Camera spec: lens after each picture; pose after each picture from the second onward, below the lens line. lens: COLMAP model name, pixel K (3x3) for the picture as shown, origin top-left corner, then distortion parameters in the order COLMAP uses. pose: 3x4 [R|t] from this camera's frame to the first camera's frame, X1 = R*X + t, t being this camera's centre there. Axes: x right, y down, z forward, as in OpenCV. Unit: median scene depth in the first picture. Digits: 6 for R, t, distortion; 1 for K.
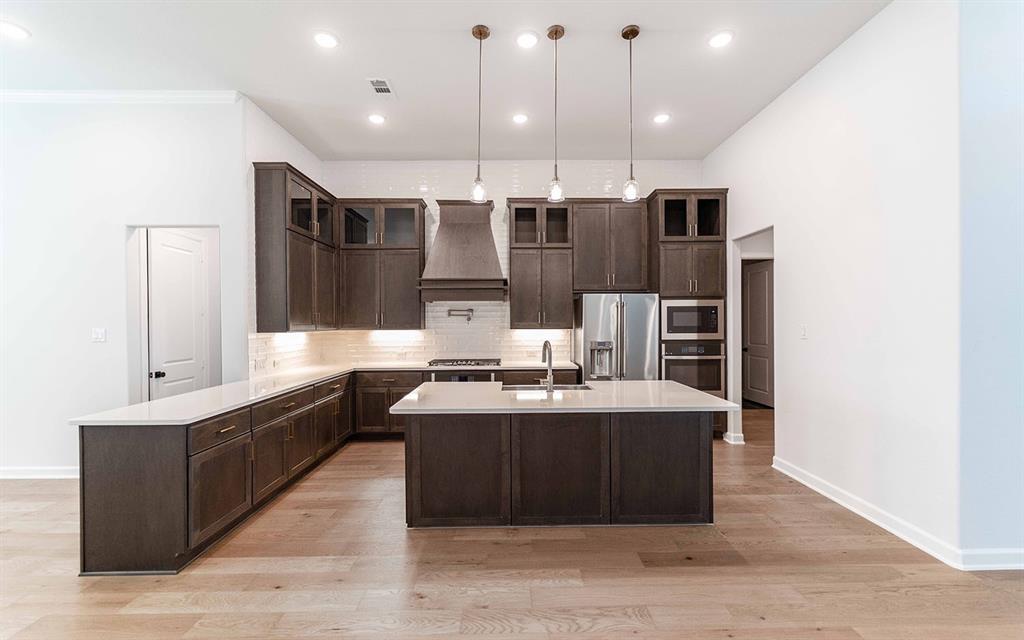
lens RADIAL K [[413.3, 0, 514.3], [0, 413.3, 323.0], [0, 0, 1]] dist [0.000589, -0.001636]
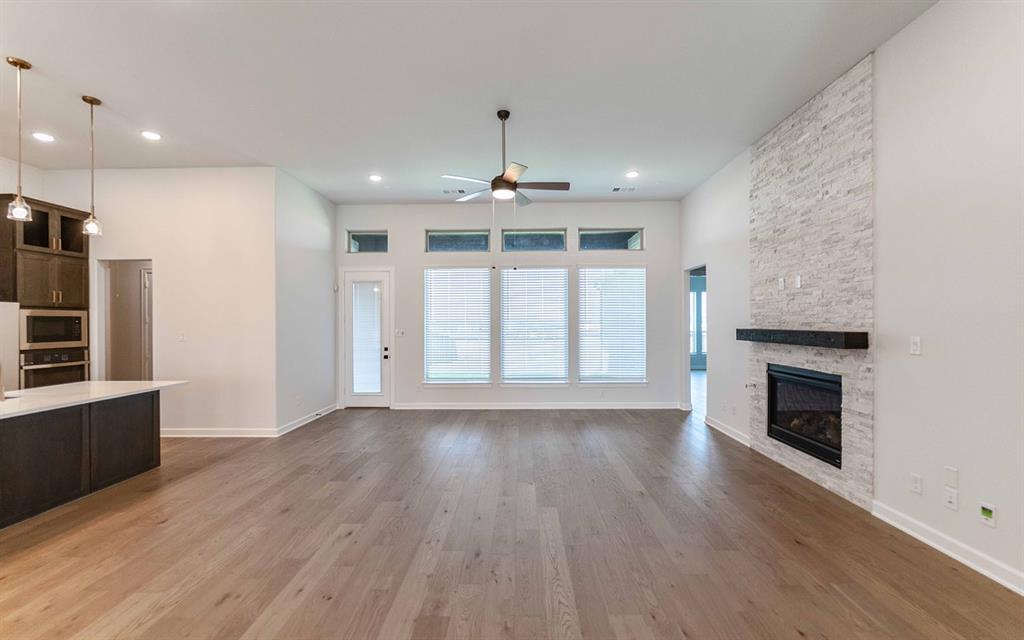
lens RADIAL K [[413.3, 0, 513.7], [0, 413.3, 323.8], [0, 0, 1]] dist [0.000589, -0.001636]
pose [[0.031928, 0.003040, 0.999486, -0.576645], [0.010241, 0.999942, -0.003369, -0.005961], [-0.999438, 0.010343, 0.031895, -0.193731]]
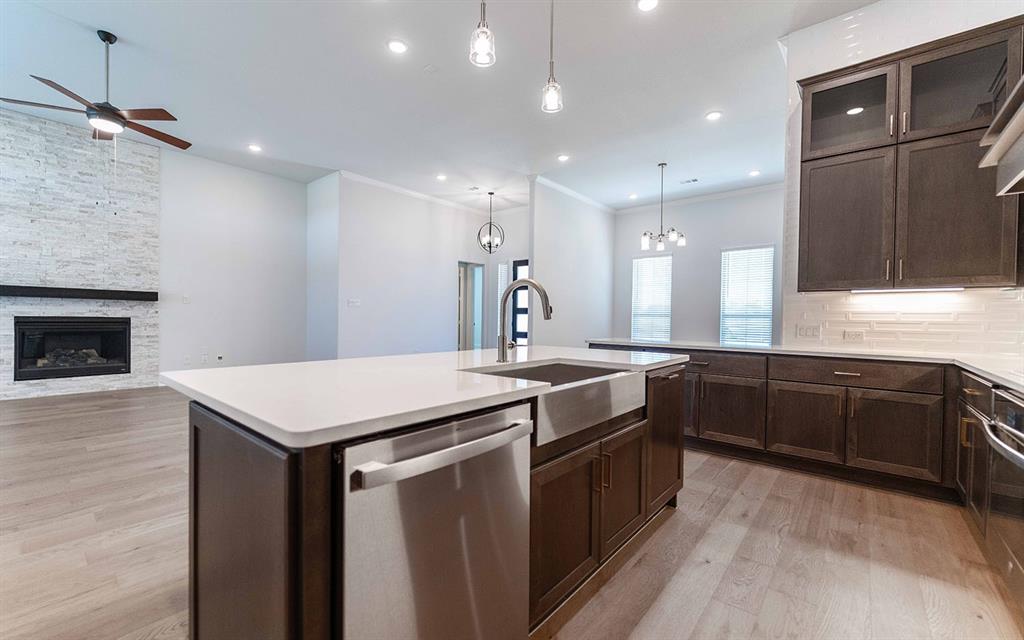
lens RADIAL K [[413.3, 0, 513.9], [0, 413.3, 323.6], [0, 0, 1]] dist [0.000589, -0.001636]
pose [[-0.651819, 0.007536, -0.758337, 0.349375], [-0.014775, 0.999635, 0.022633, 0.061972], [0.758231, 0.025957, -0.651469, 0.916691]]
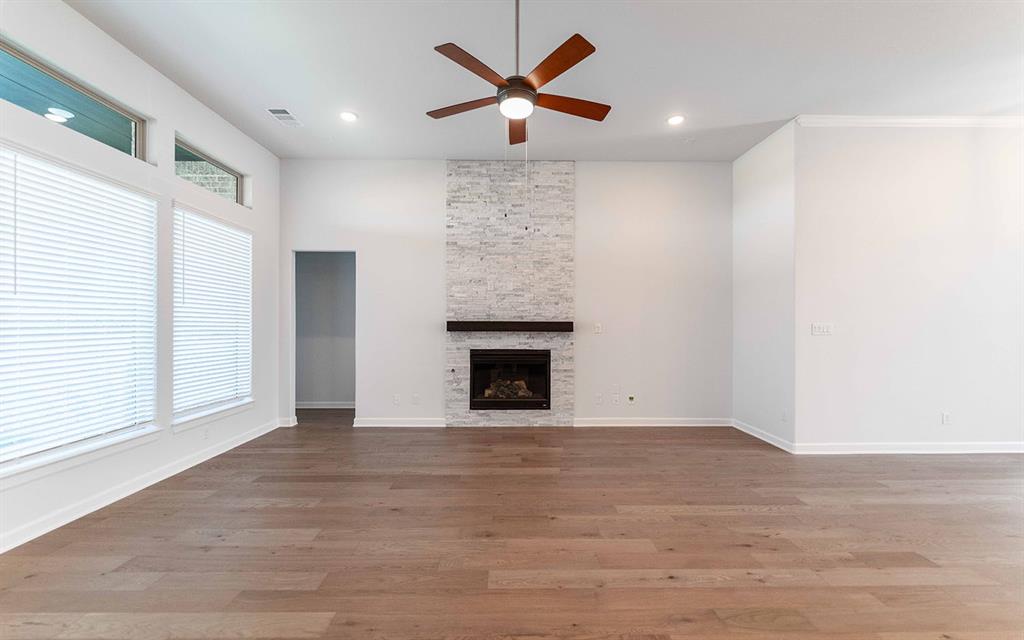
lens RADIAL K [[413.3, 0, 512.7], [0, 413.3, 323.2], [0, 0, 1]] dist [0.000589, -0.001636]
pose [[-0.999993, 0.003632, -0.001237, 0.266881], [0.003630, 0.999992, 0.001785, 0.012399], [0.001243, 0.001780, -0.999998, 0.398141]]
